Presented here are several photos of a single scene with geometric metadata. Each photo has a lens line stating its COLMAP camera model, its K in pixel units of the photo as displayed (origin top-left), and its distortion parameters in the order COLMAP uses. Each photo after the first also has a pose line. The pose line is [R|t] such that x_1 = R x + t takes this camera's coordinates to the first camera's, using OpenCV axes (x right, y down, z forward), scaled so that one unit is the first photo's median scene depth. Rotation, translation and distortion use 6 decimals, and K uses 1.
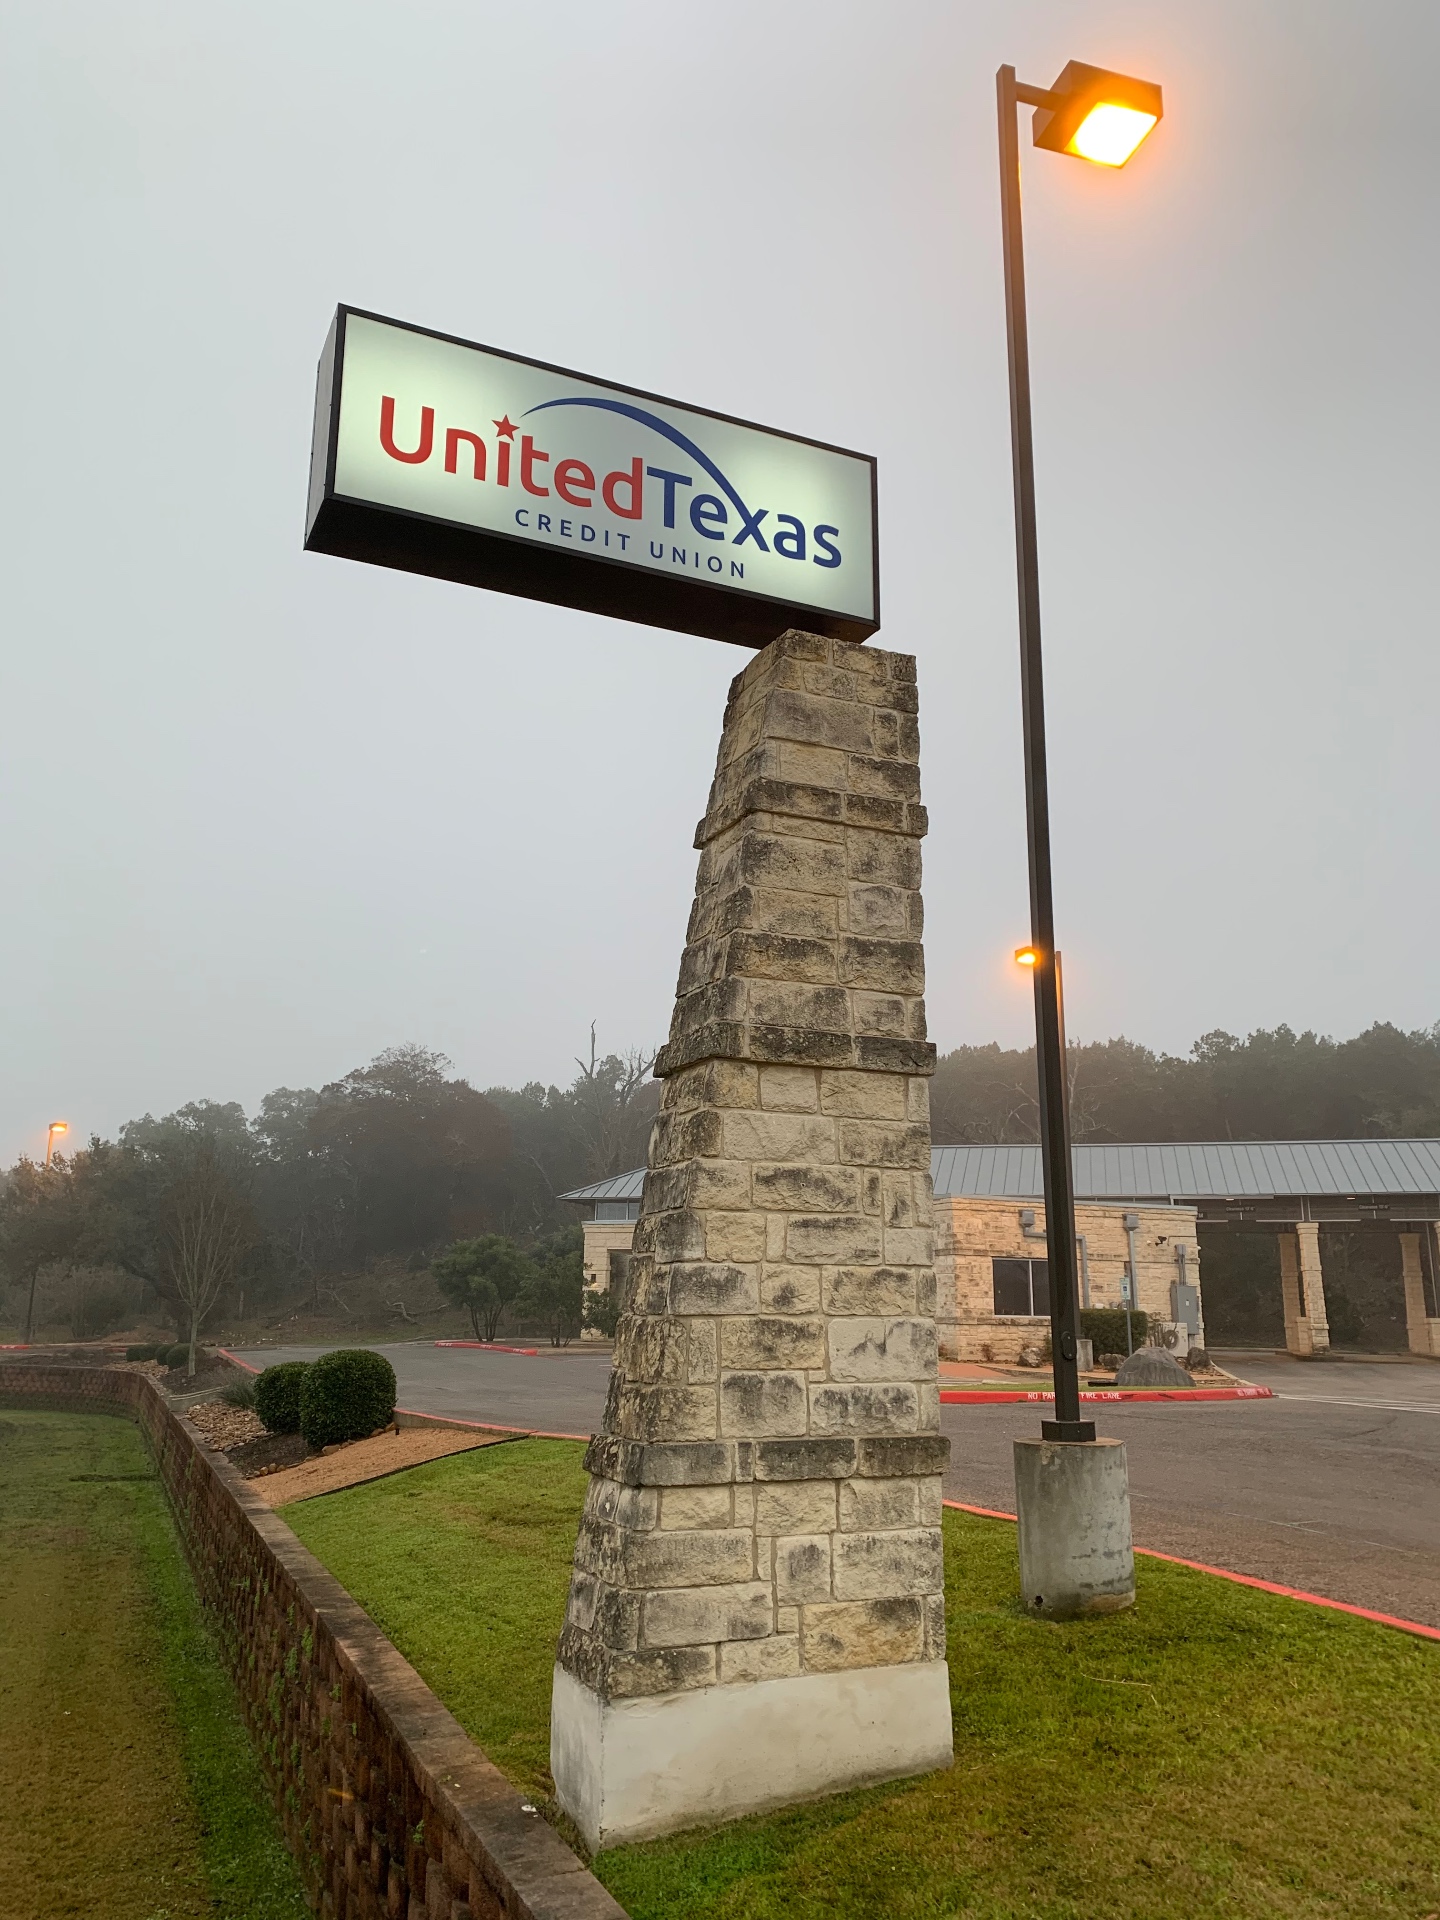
lens RADIAL K [[1427.0, 0, 720.0], [0, 1427.0, 960.0], [0, 0, 1]] dist [0.119232, -0.270466]
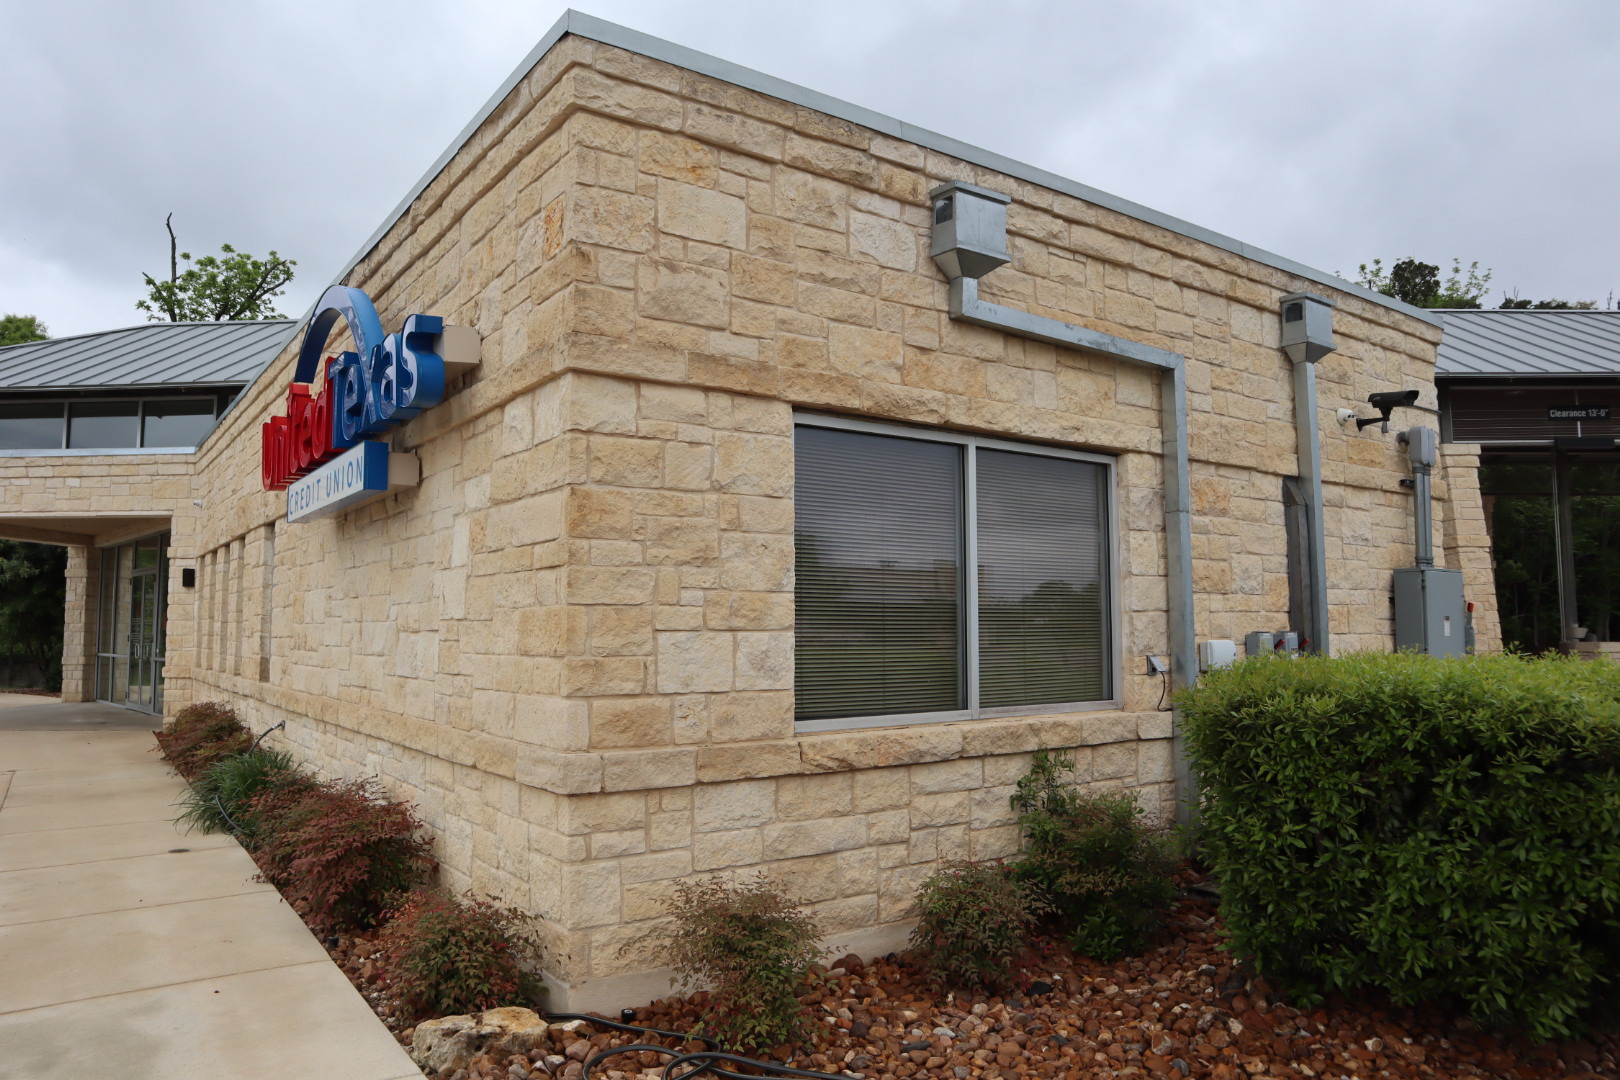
lens RADIAL K [[1122.1, 0, 810.0], [0, 1122.1, 540.0], [0, 0, 1]] dist [-0.124580, 0.077476]
pose [[0.970748, 0.005344, 0.240041, 1.014367], [-0.043524, 0.987106, 0.154039, 1.294727], [-0.236122, -0.159980, 0.958464, 5.551951]]
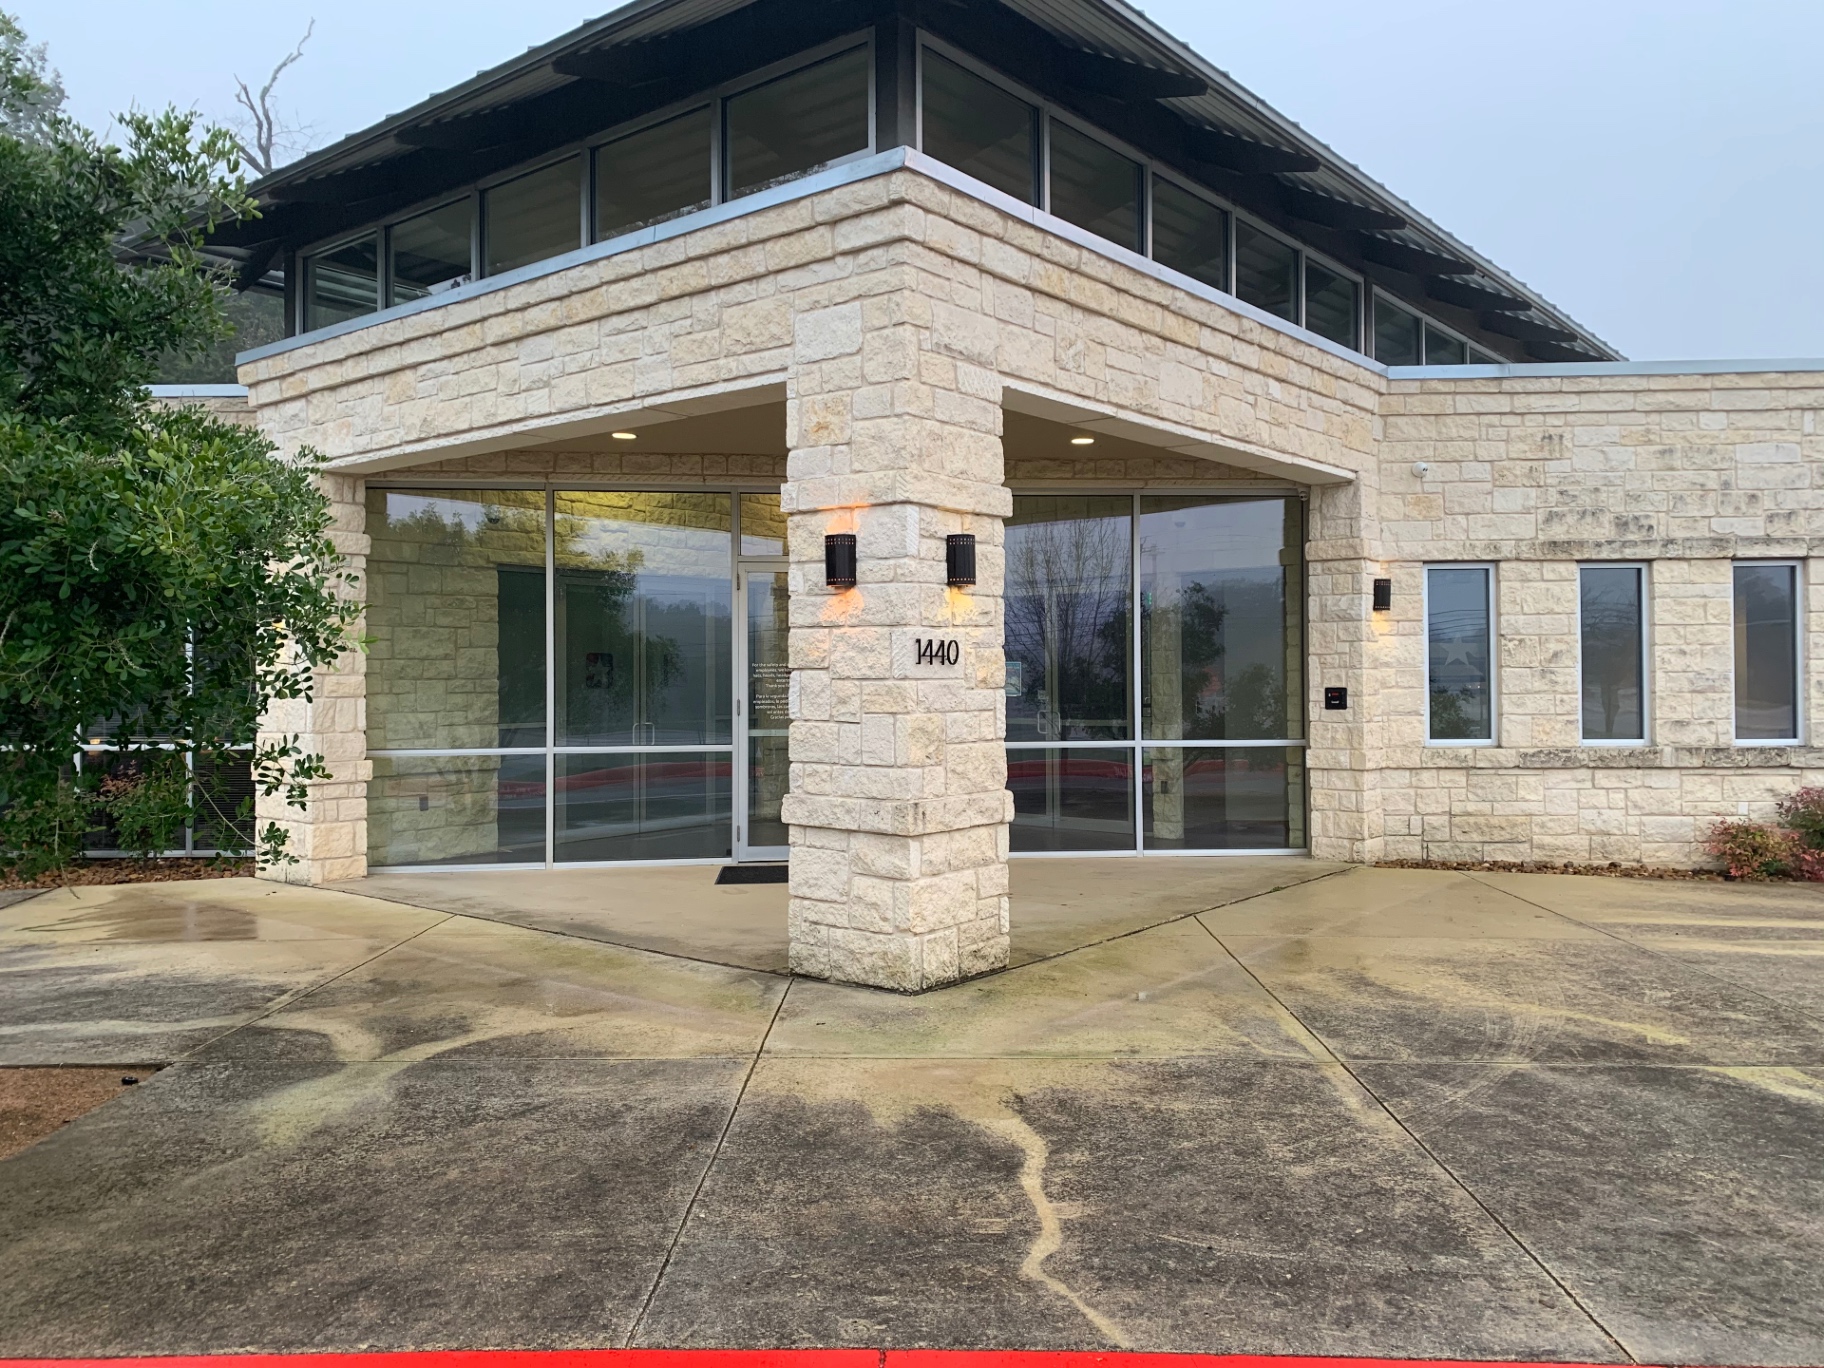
lens RADIAL K [[1419.2, 0, 900.6], [0, 1419.2, 659.0], [0, 0, 1]] dist [0.025456, -0.002089]
pose [[0.395006, -0.003009, 0.918674, -1.932389], [-0.209711, 0.973296, 0.093358, 1.904555], [-0.894422, -0.229533, 0.383827, 8.259845]]
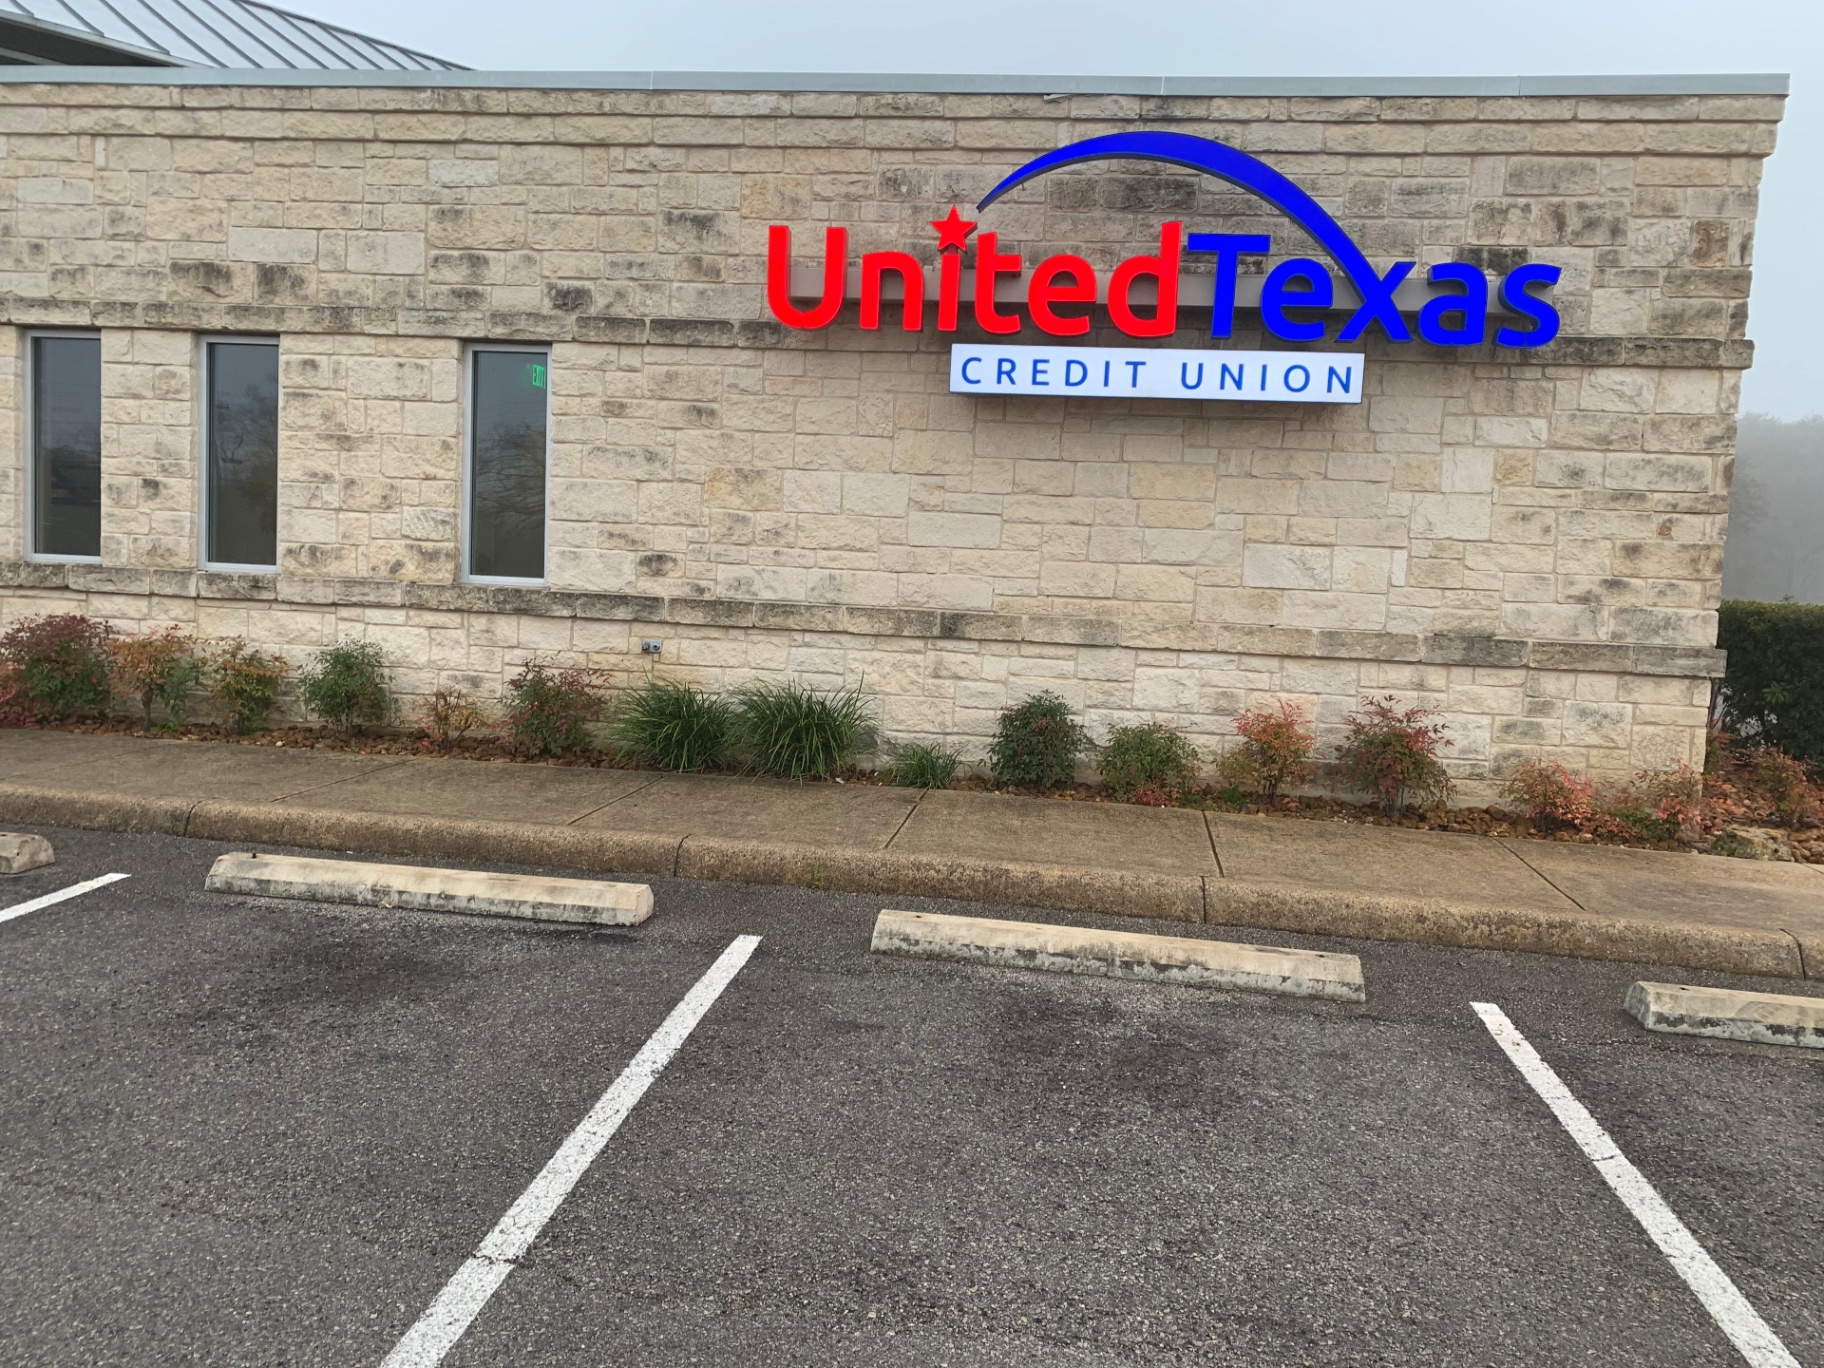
lens RADIAL K [[1419.2, 0, 900.6], [0, 1419.2, 659.0], [0, 0, 1]] dist [0.025456, -0.002089]
pose [[0.485912, -0.055270, 0.872259, -0.556906], [-0.249126, 0.947839, 0.198840, 1.495762], [-0.837751, -0.313921, 0.446797, 6.344275]]
